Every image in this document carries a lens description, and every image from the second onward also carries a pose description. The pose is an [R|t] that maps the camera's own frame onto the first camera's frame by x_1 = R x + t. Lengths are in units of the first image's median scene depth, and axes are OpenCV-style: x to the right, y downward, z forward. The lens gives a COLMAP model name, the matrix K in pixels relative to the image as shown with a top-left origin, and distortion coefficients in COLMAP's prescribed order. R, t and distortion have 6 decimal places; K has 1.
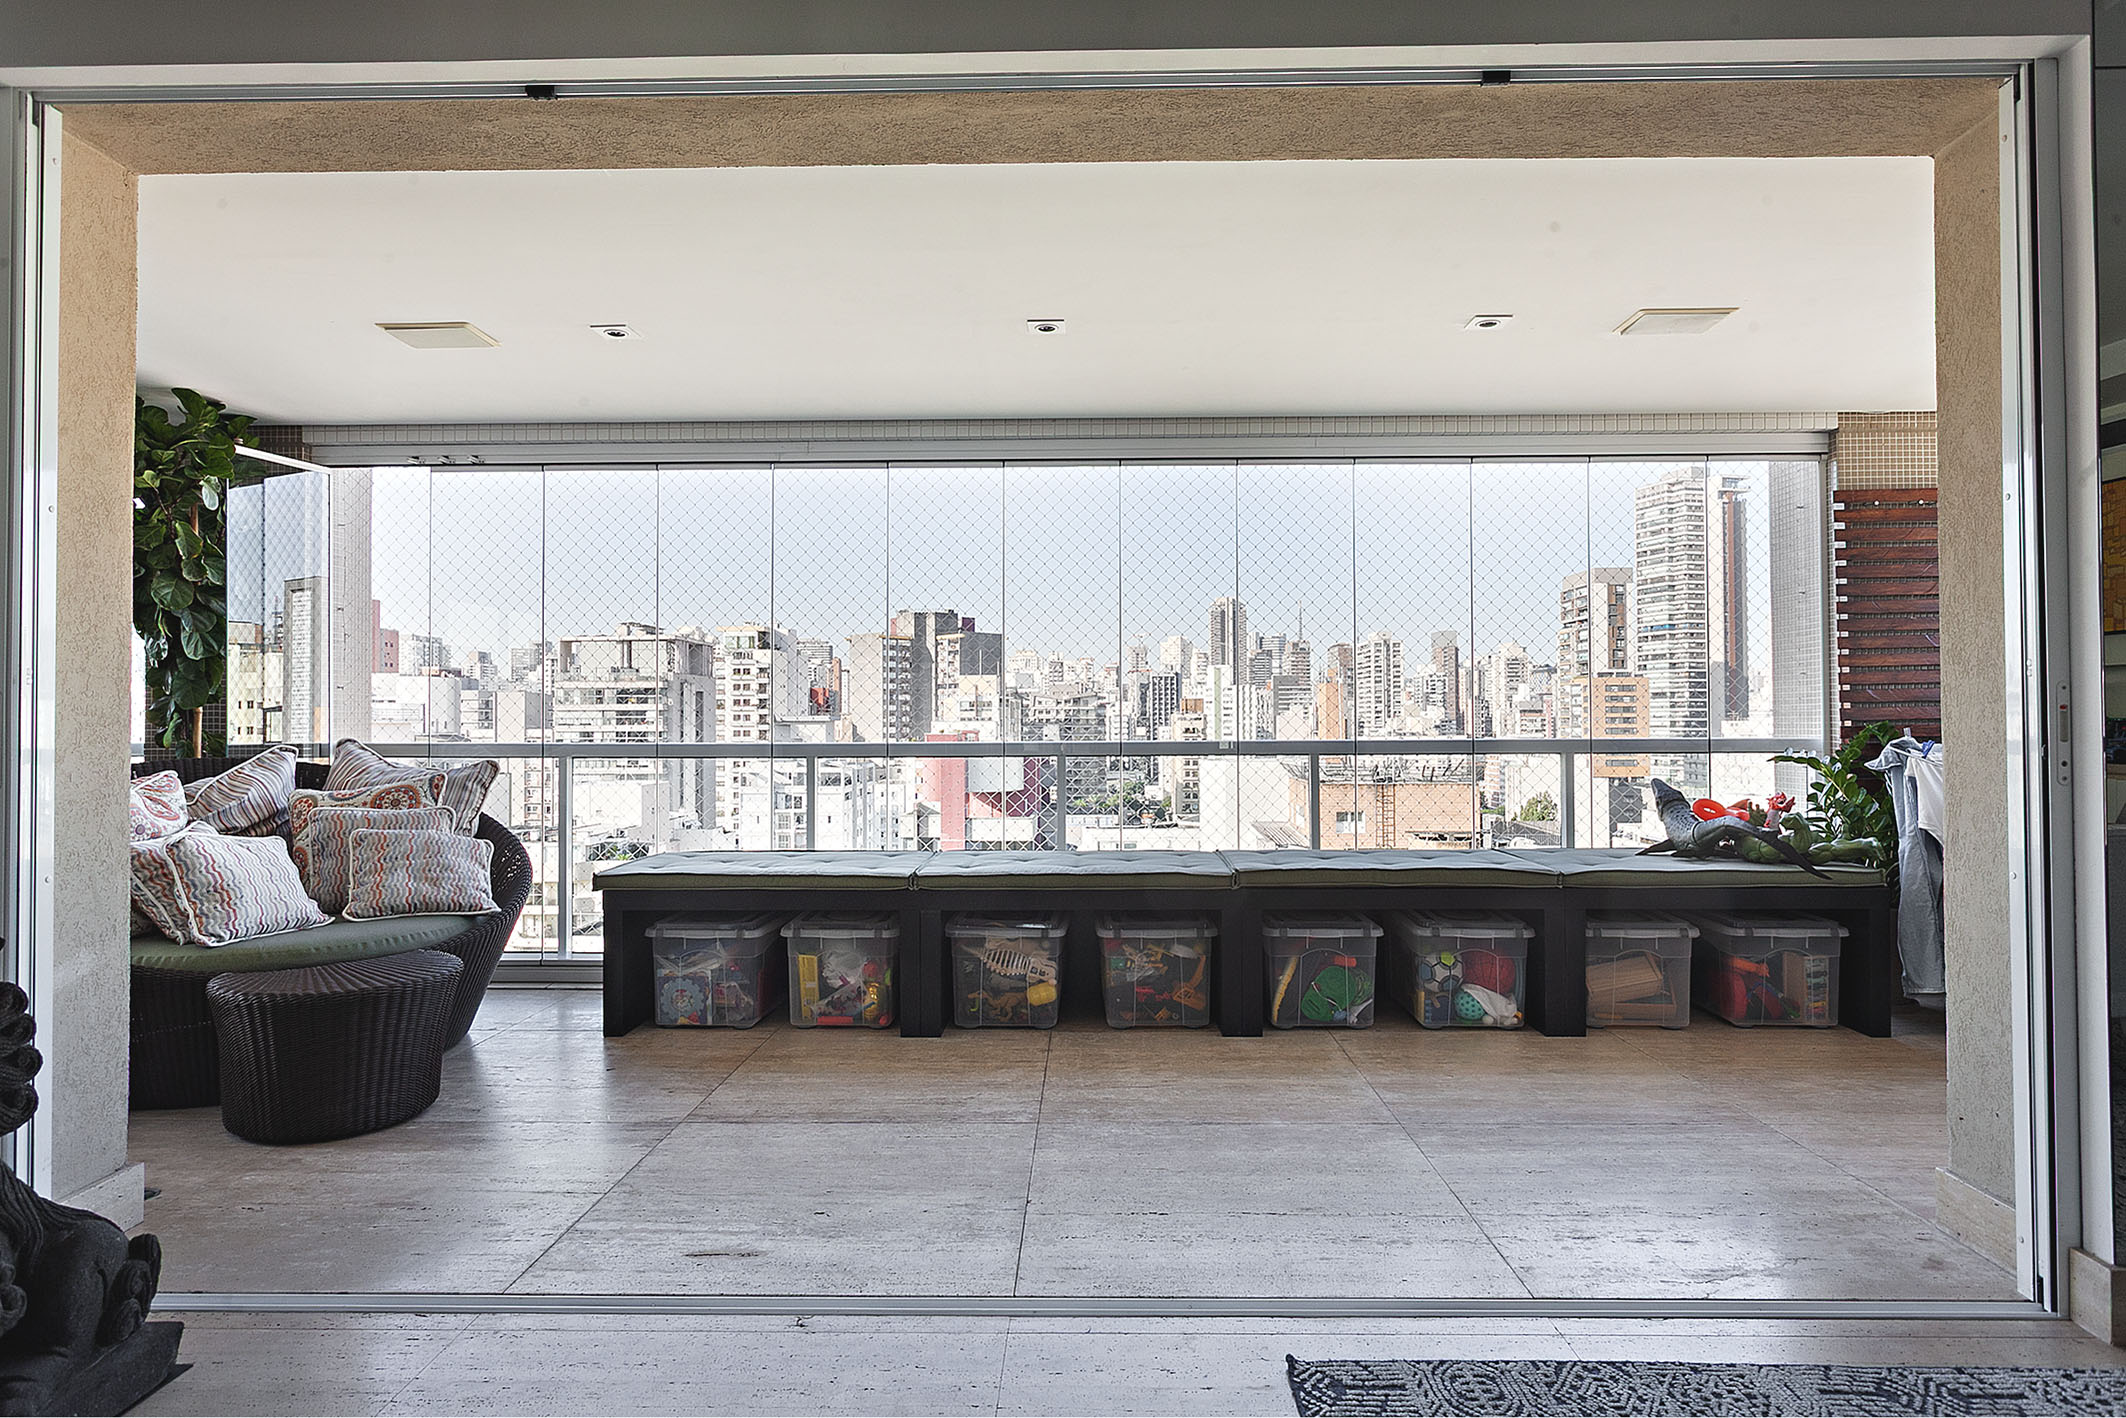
lens RADIAL K [[1195.8, 0, 1063.0], [0, 1195.8, 709.0], [0, 0, 1]] dist [-0.005531, -0.000668]
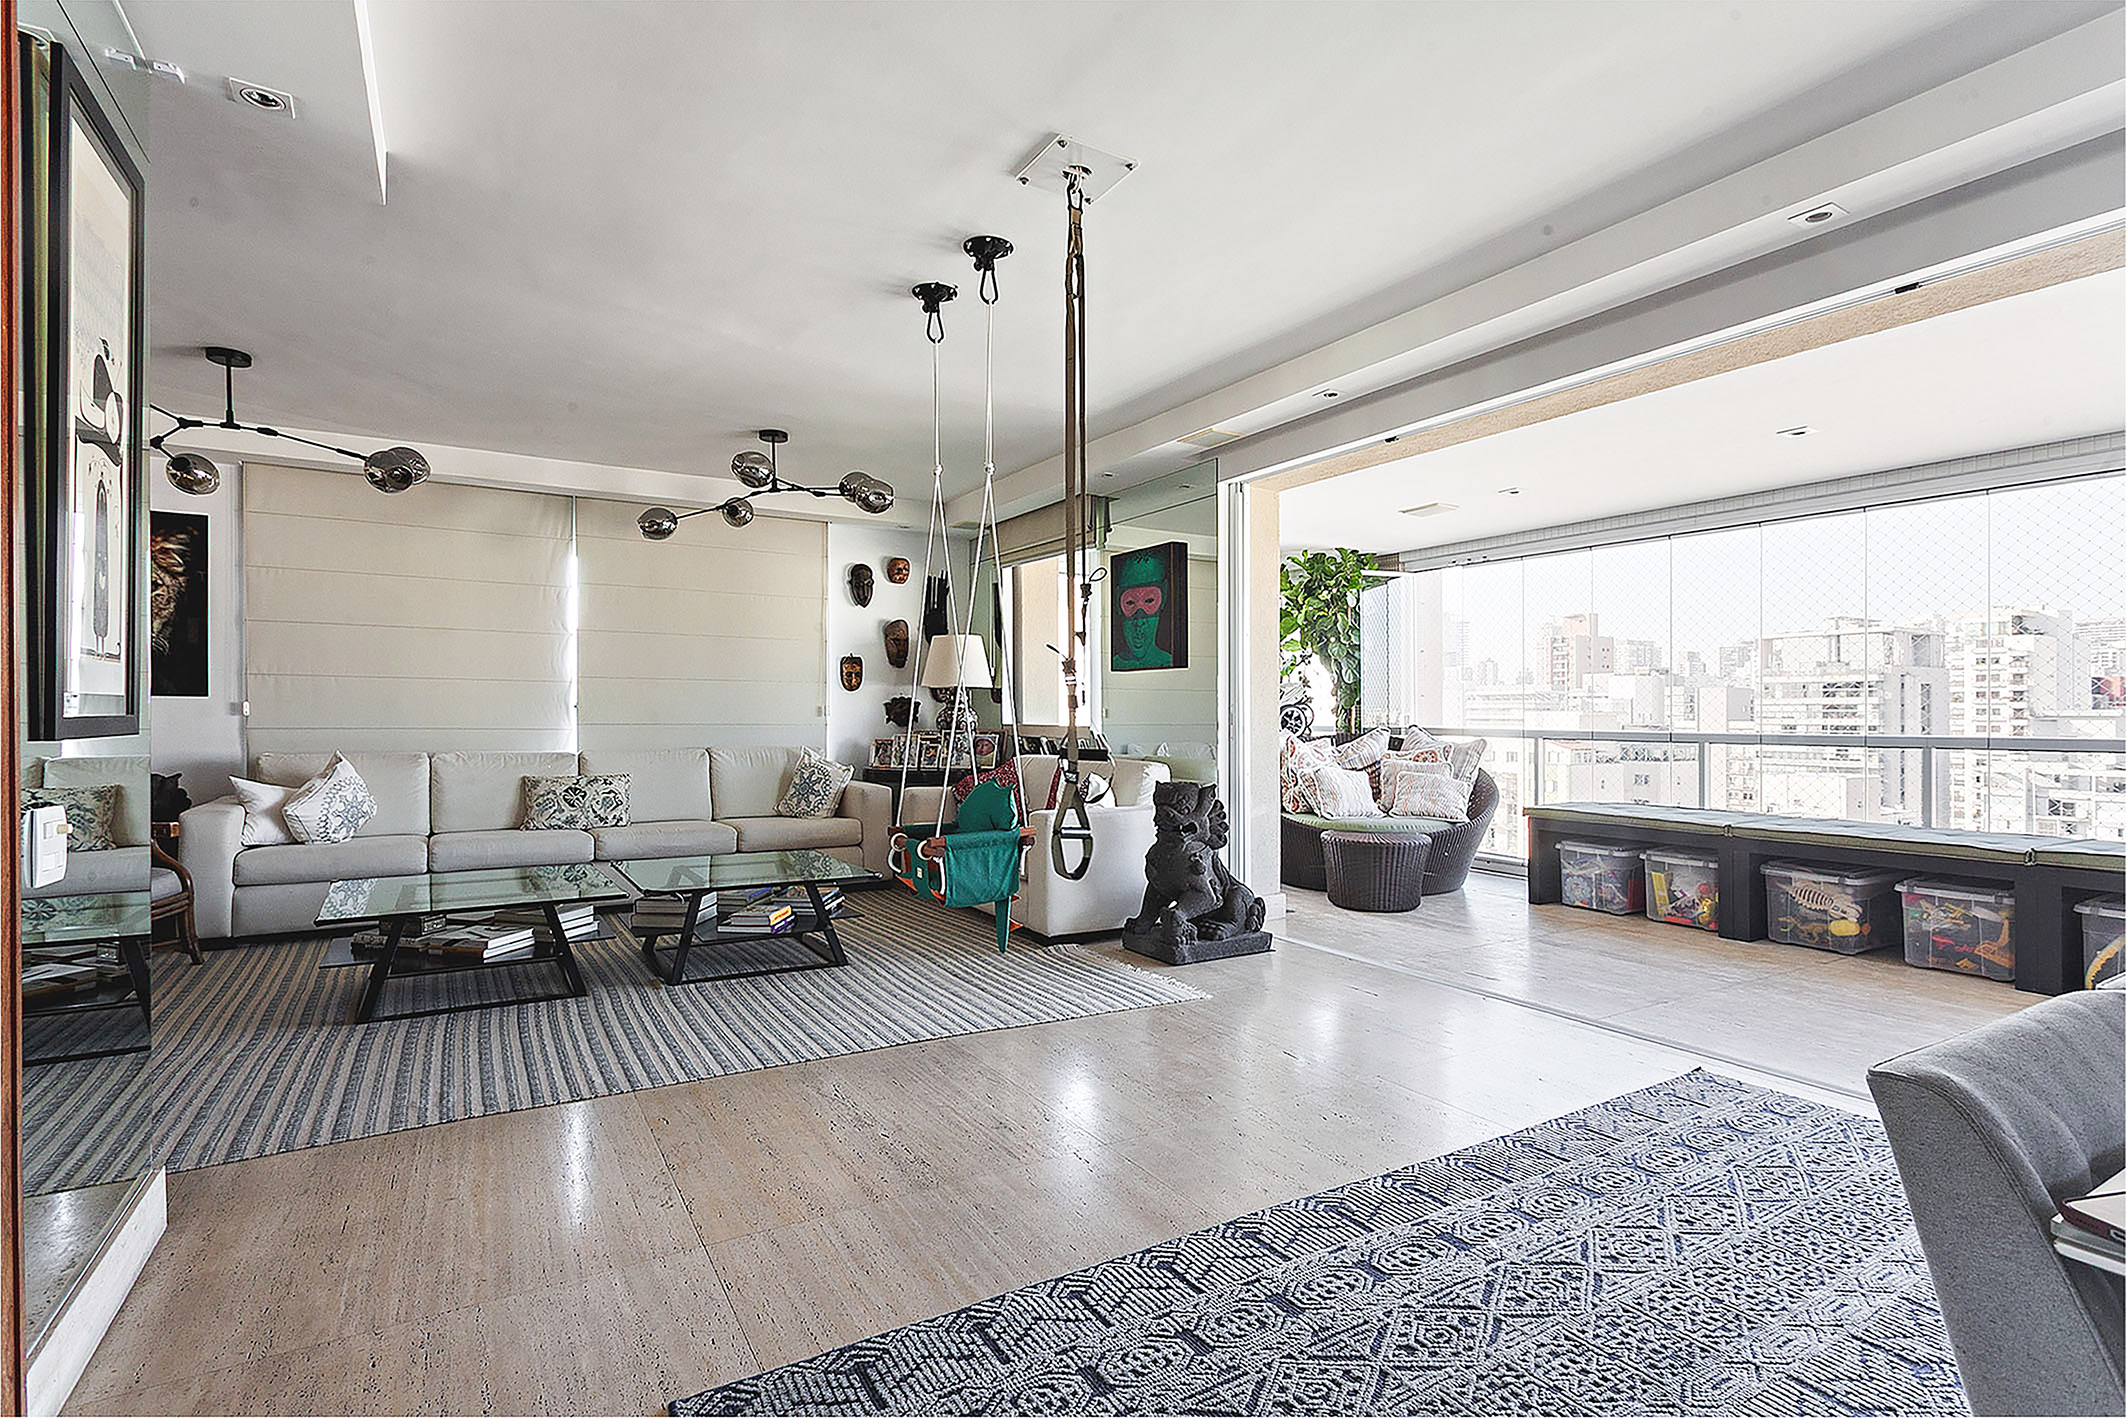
lens RADIAL K [[998.8, 0, 1063.0], [0, 998.8, 709.0], [0, 0, 1]] dist [0.004749, 0.000964]
pose [[0.532130, 0.001220, -0.846662, 0.206938], [0.003576, 0.999987, 0.003689, -0.002968], [0.846655, -0.004991, 0.532119, -0.135629]]
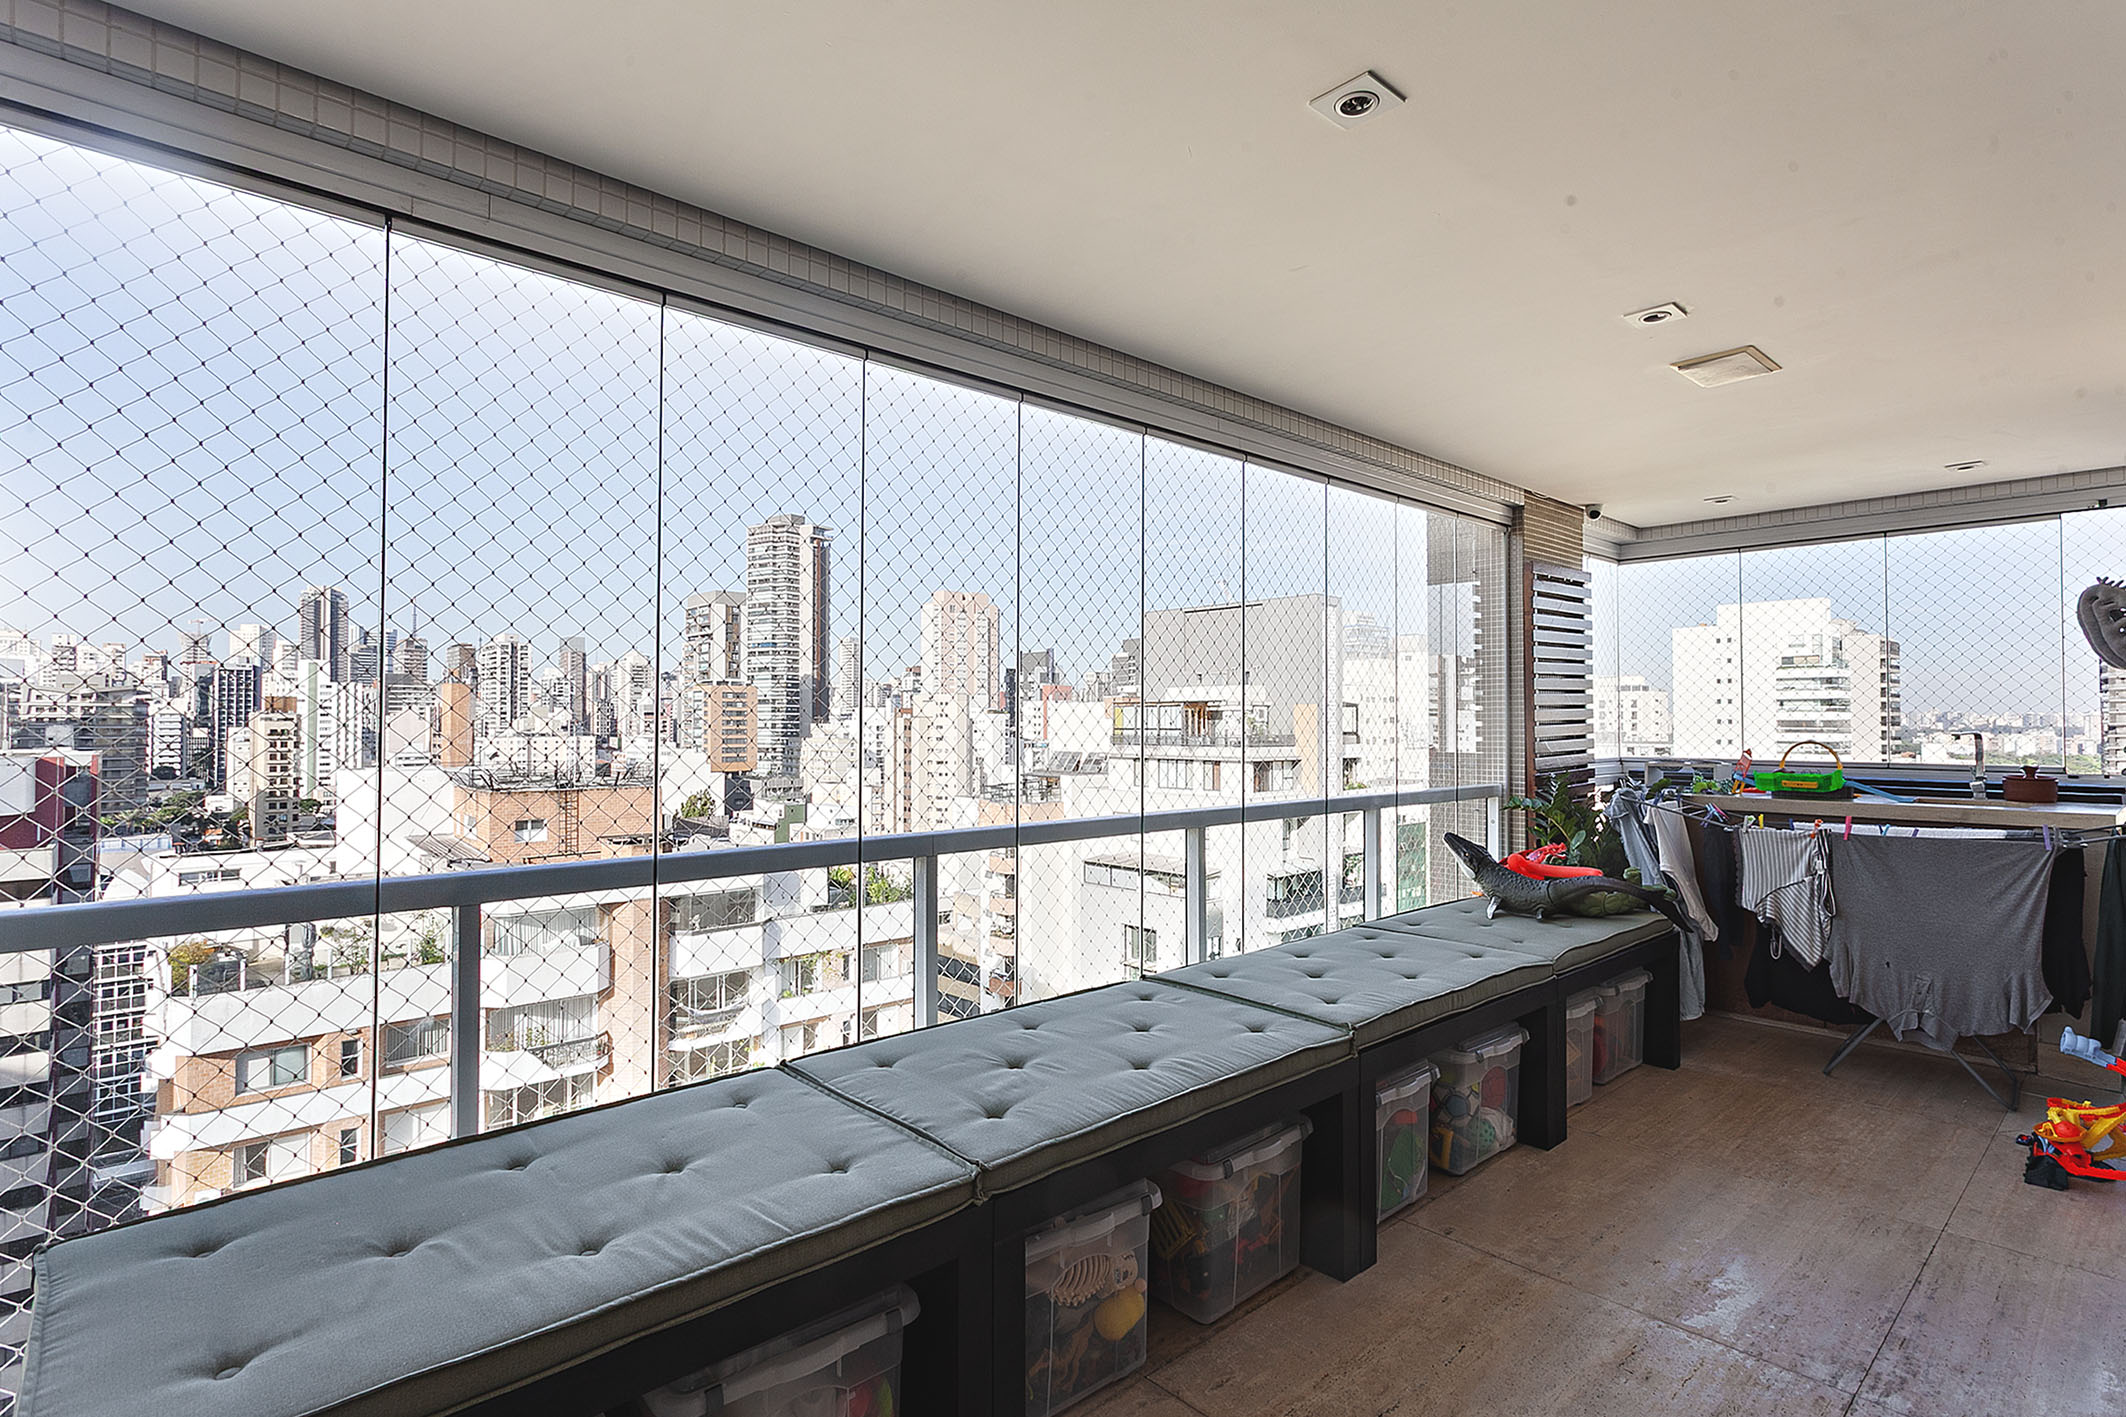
lens RADIAL K [[1058.0, 0, 1063.0], [0, 1058.0, 708.5], [0, 0, 1]] dist [0.003100, 0.000647]
pose [[0.721959, 0.013227, 0.691809, -0.175559], [-0.012310, 0.999905, -0.006271, -0.018251], [-0.691826, -0.003989, 0.722053, 0.304620]]
